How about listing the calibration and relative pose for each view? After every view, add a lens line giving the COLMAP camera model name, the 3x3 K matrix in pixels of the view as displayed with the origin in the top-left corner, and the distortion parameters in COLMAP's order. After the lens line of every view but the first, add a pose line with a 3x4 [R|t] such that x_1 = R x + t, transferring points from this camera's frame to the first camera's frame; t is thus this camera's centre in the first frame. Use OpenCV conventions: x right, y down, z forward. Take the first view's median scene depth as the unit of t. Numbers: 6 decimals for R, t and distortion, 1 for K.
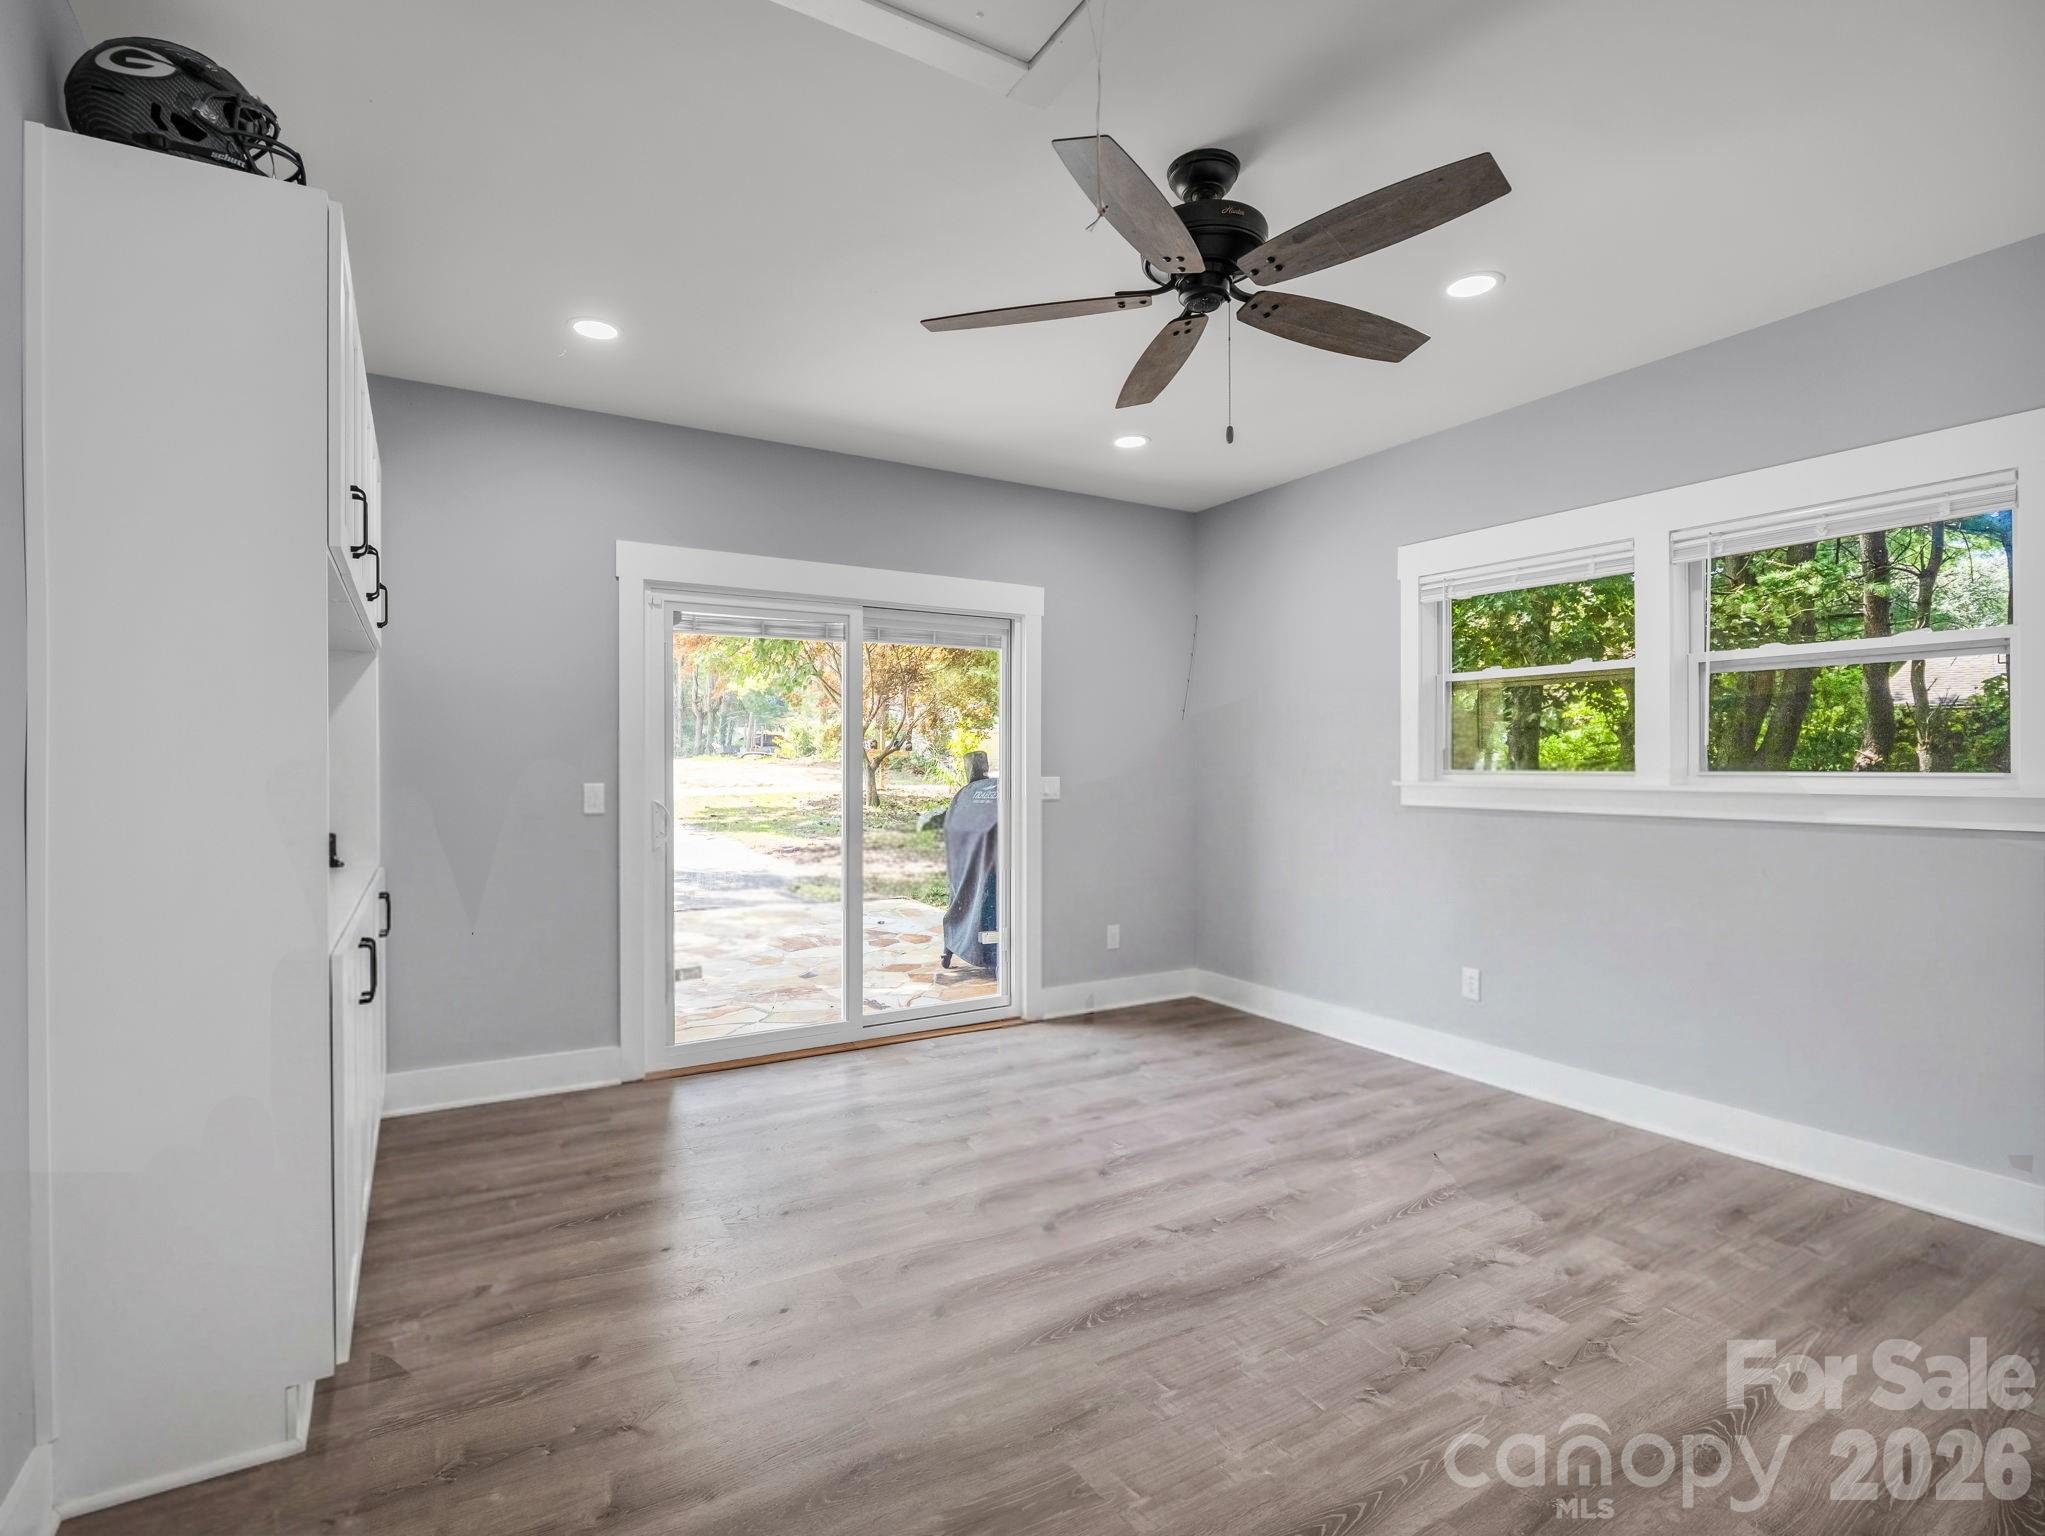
lens RADIAL K [[1003.4, 0, 1022.5], [0, 1003.4, 768.0], [0, 0, 1]] dist [-0.001281, -0.000137]
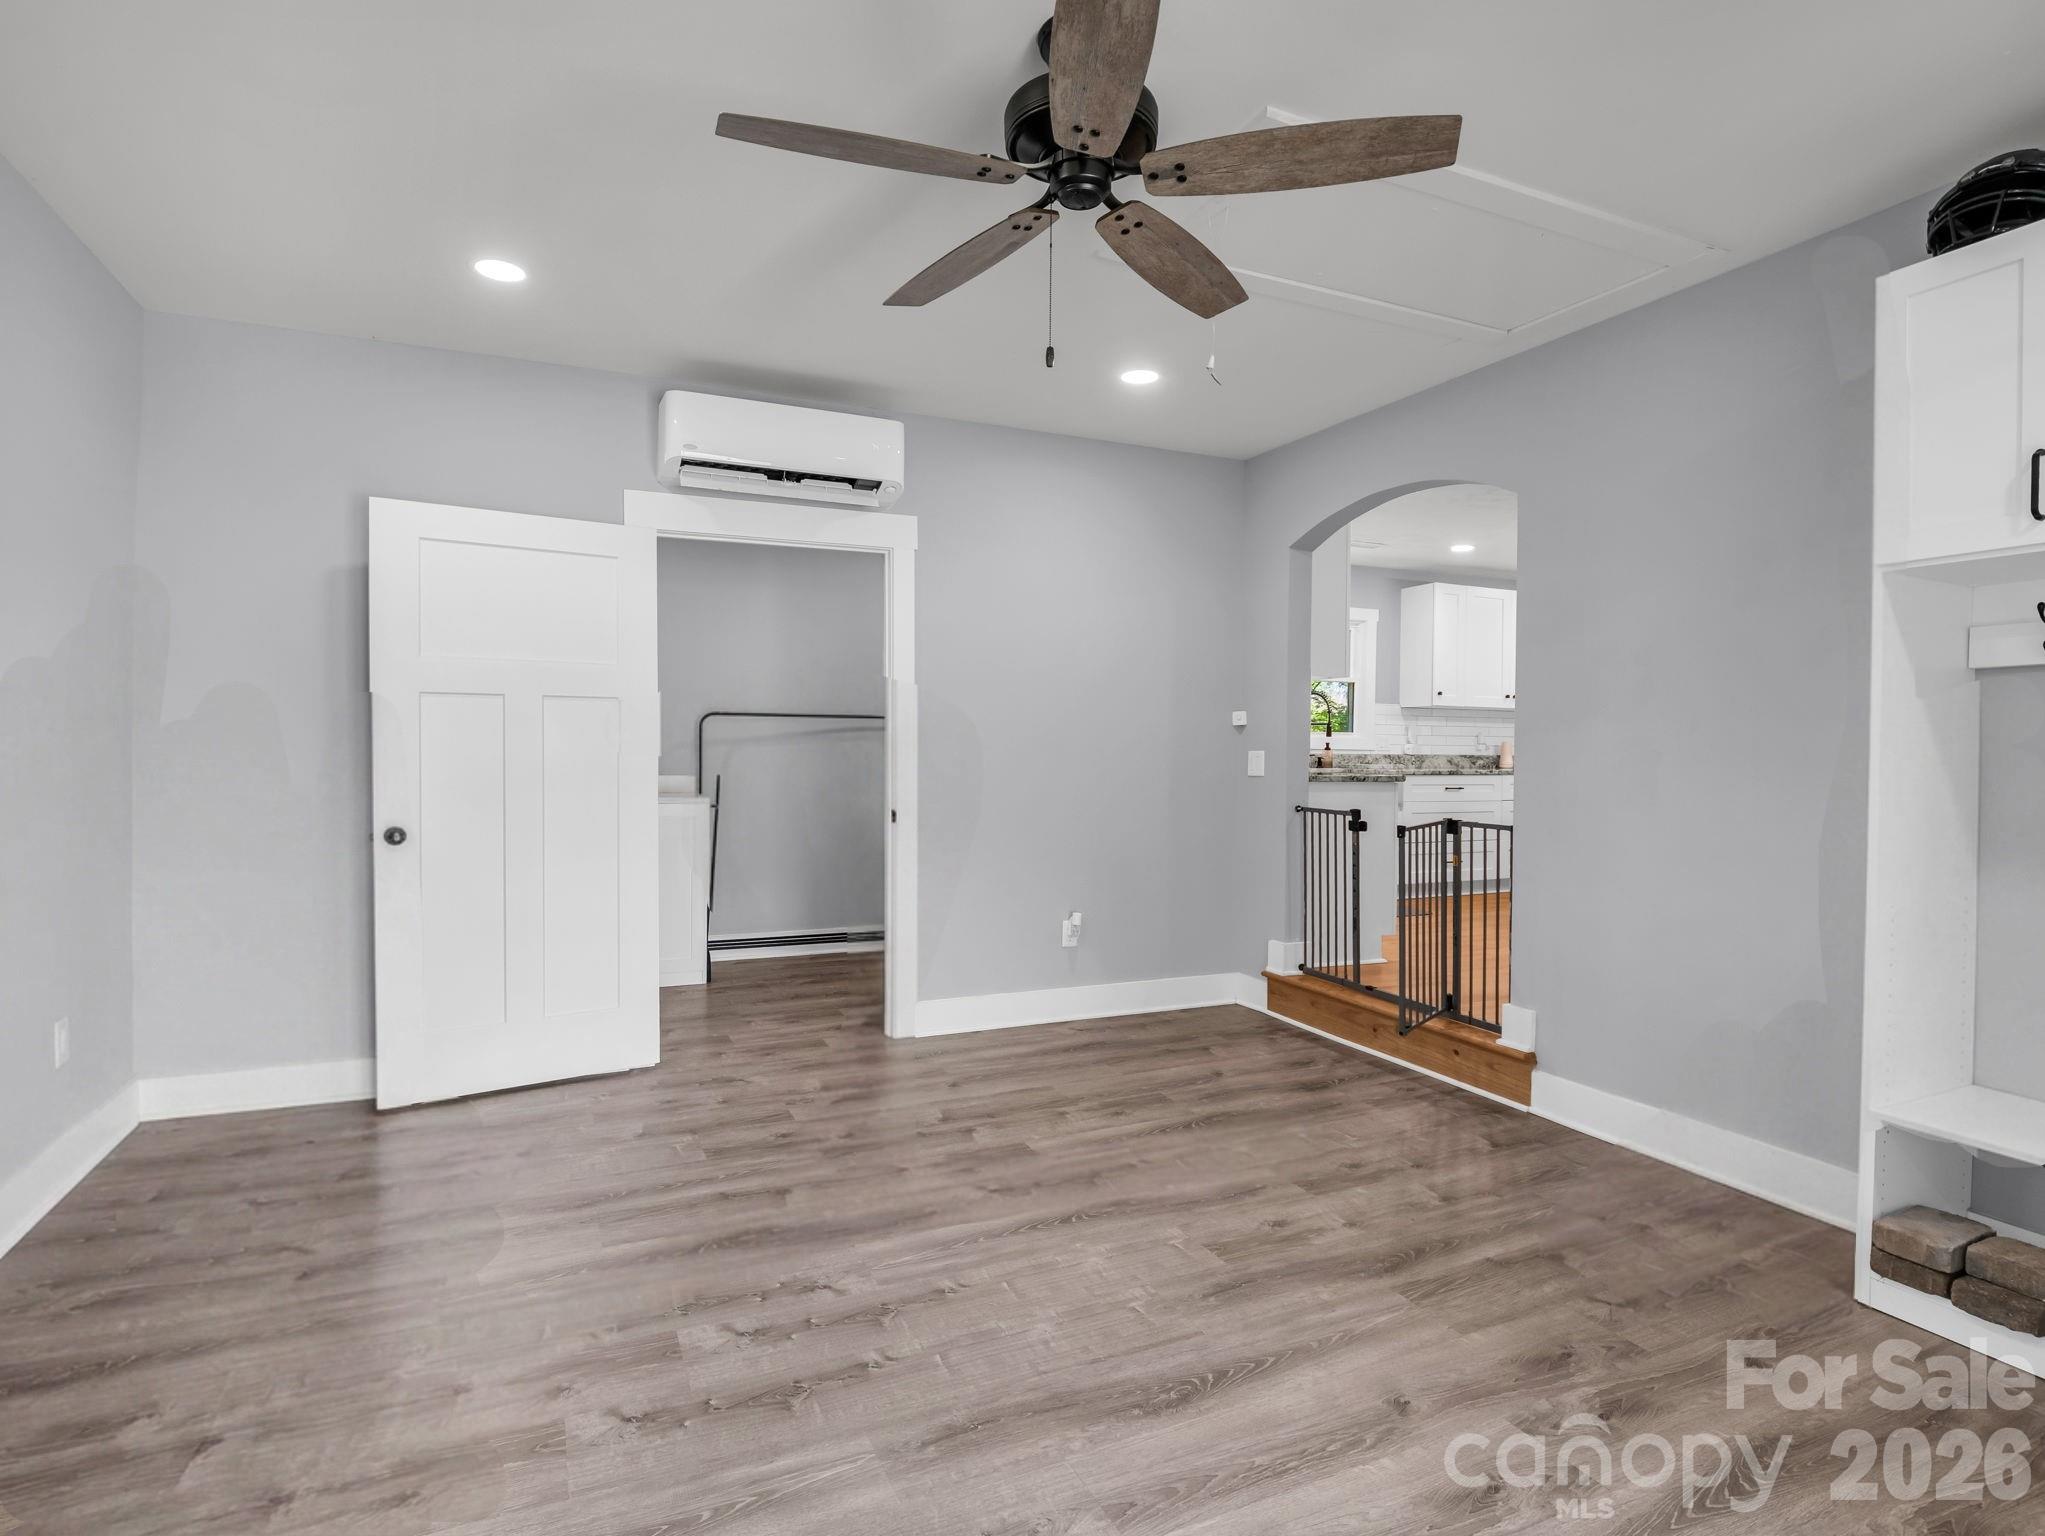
lens RADIAL K [[1003.4, 0, 1022.5], [0, 1003.4, 768.0], [0, 0, 1]] dist [-0.001281, -0.000137]
pose [[-0.992527, -0.007977, 0.121761, 0.126720], [-0.005909, 0.999832, 0.017338, 0.024426], [-0.121879, 0.016489, -0.992408, 1.878141]]
